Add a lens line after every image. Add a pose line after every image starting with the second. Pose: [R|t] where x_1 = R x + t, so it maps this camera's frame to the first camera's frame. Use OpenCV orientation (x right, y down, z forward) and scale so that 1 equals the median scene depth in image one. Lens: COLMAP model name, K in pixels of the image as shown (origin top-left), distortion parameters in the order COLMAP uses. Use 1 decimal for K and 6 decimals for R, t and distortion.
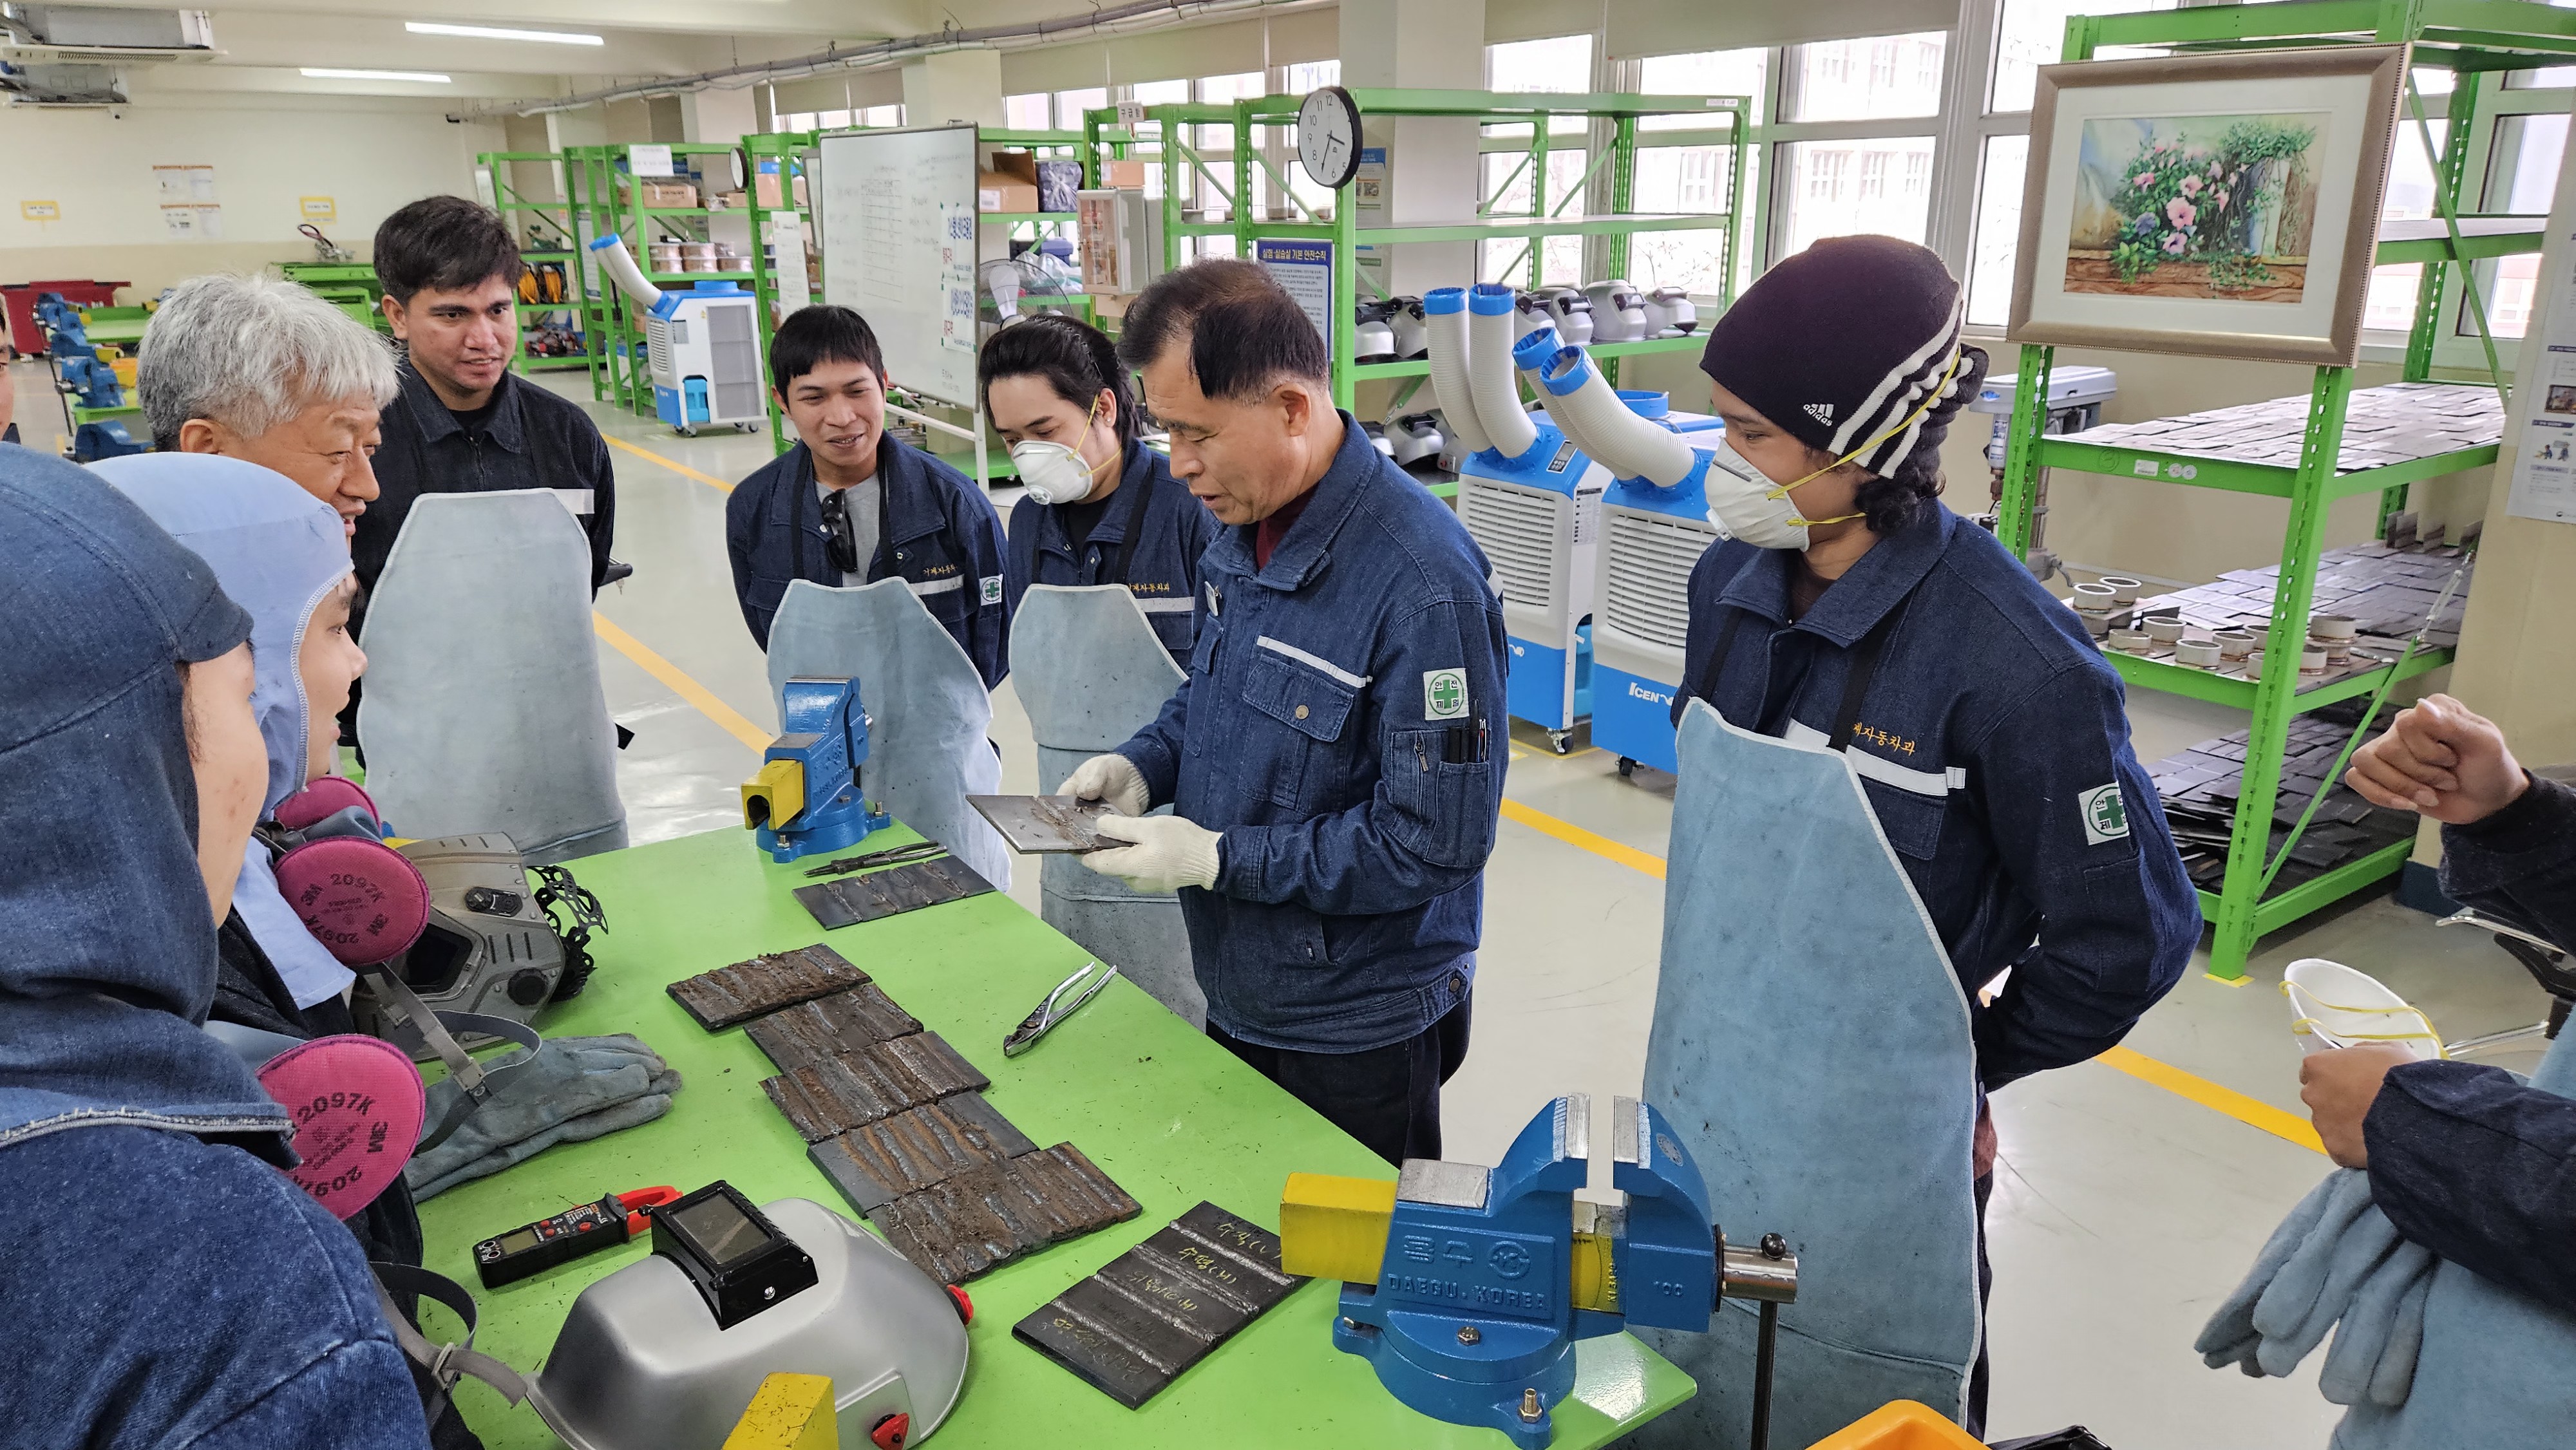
lens RADIAL K [[1748.8, 0, 1270.2], [0, 1748.8, 725.6], [0, 0, 1]] dist [0.092023, -0.088233]
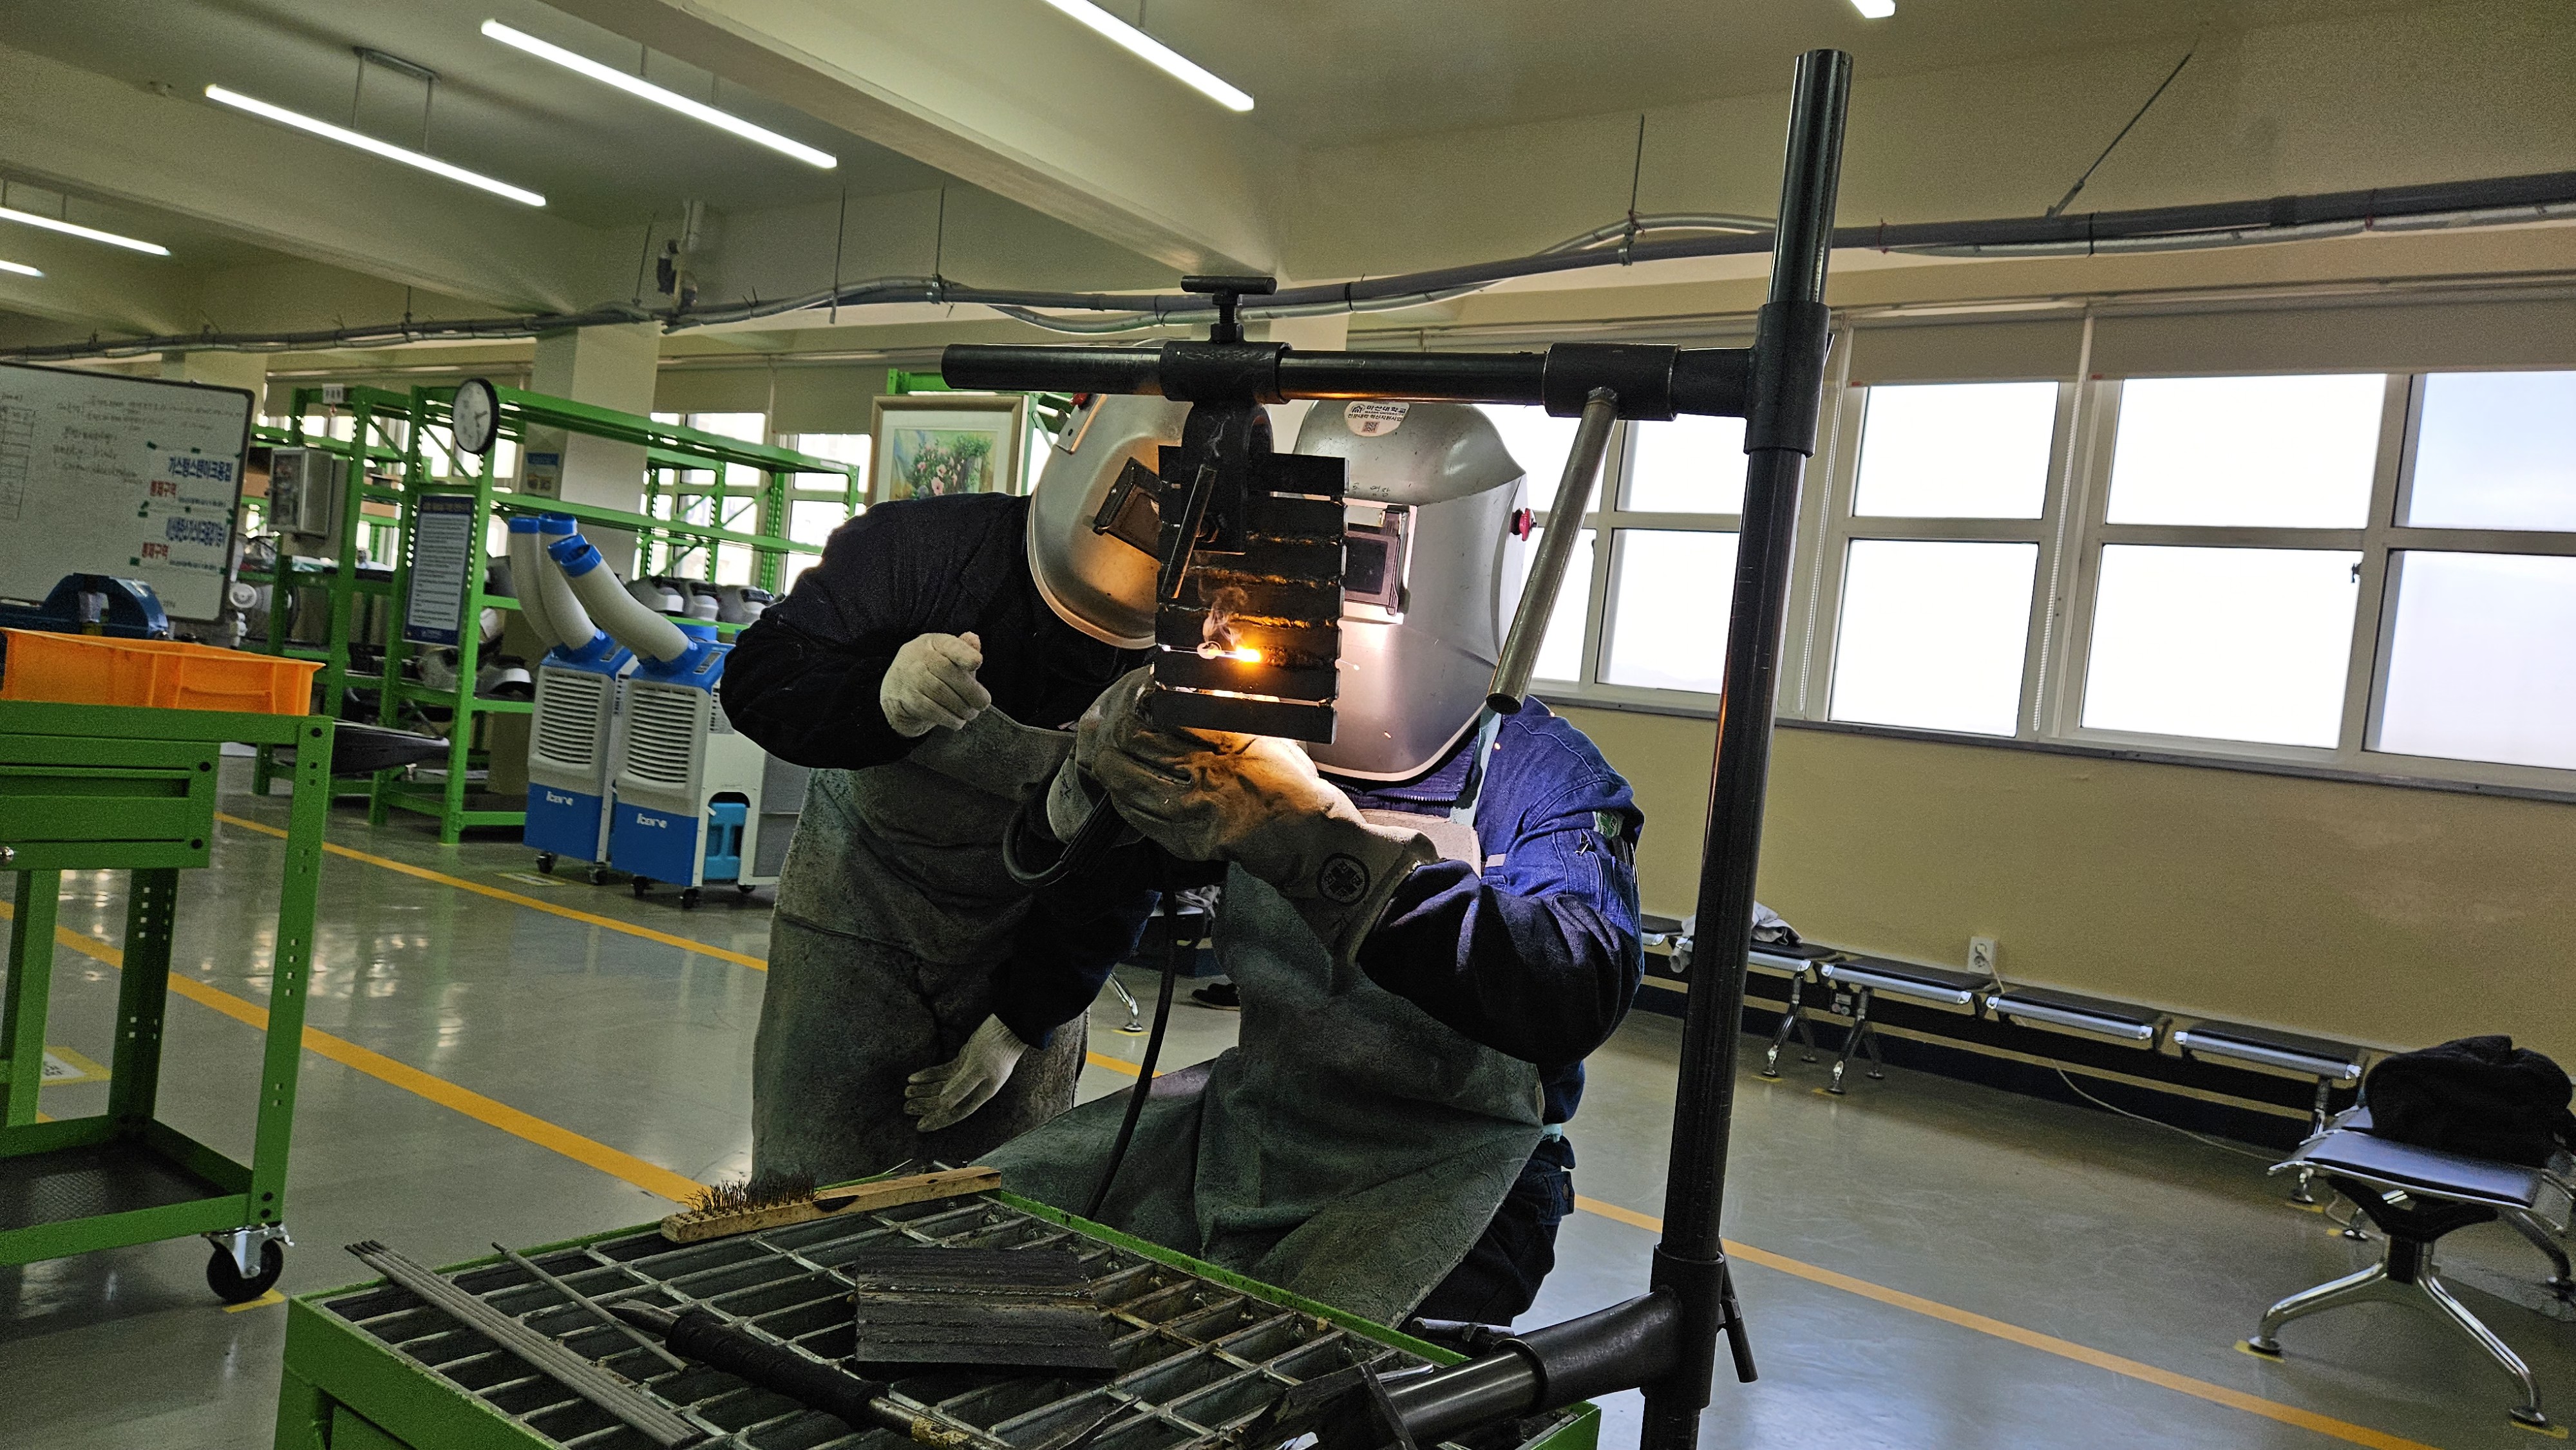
lens RADIAL K [[1774.3, 0, 1292.6], [0, 1774.3, 724.8], [0, 0, 1]] dist [0.101499, -0.081365]
pose [[0.940510, 0.110572, 0.321272, 0.164352], [-0.021758, 0.963224, -0.267817, 0.189069], [-0.339070, 0.244894, 0.908327, -0.291749]]
